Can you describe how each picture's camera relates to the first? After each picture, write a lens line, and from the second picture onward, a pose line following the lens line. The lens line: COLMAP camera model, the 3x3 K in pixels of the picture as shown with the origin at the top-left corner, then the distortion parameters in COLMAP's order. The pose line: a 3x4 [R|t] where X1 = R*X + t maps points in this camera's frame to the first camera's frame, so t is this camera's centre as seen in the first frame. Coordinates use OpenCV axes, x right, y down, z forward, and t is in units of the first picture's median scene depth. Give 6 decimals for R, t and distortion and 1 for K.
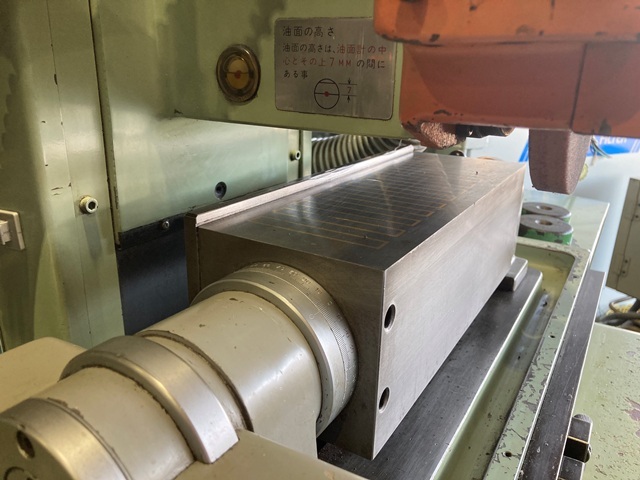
lens RADIAL K [[524.8, 0, 320.0], [0, 524.8, 240.0], [0, 0, 1]] dist [0.006035, -0.000749]
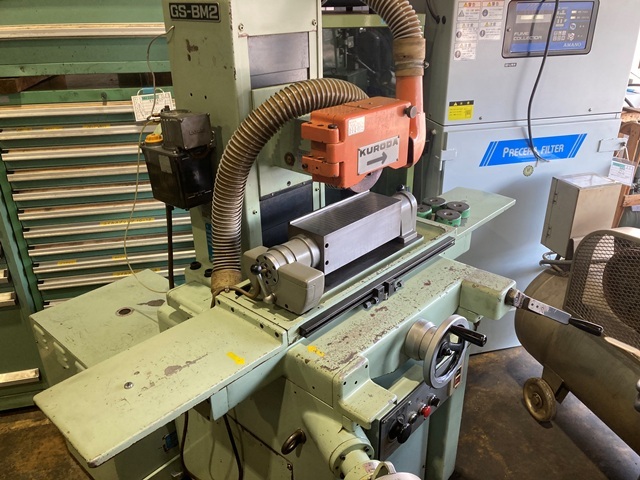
lens RADIAL K [[522.1, 0, 322.9], [0, 522.1, 216.1], [0, 0, 1]] dist [-0.147455, 0.160279]
pose [[0.978323, 0.041314, -0.202923, 0.655179], [-0.029126, 0.997608, 0.062683, -0.267298], [0.205027, -0.055414, 0.977186, -2.303876]]
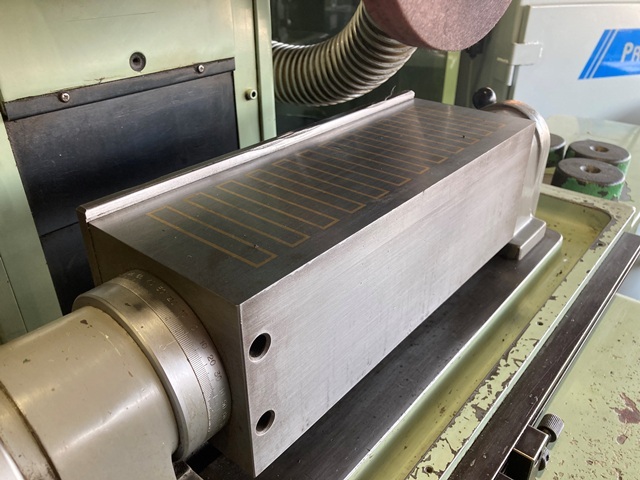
lens RADIAL K [[524.8, 0, 320.0], [0, 524.8, 240.0], [0, 0, 1]] dist [0.006035, -0.000749]
pose [[0.986951, 0.053964, -0.151707, 0.218261], [-0.025431, 0.982583, 0.184077, -0.121381], [0.158998, -0.177817, 0.971134, 0.104658]]
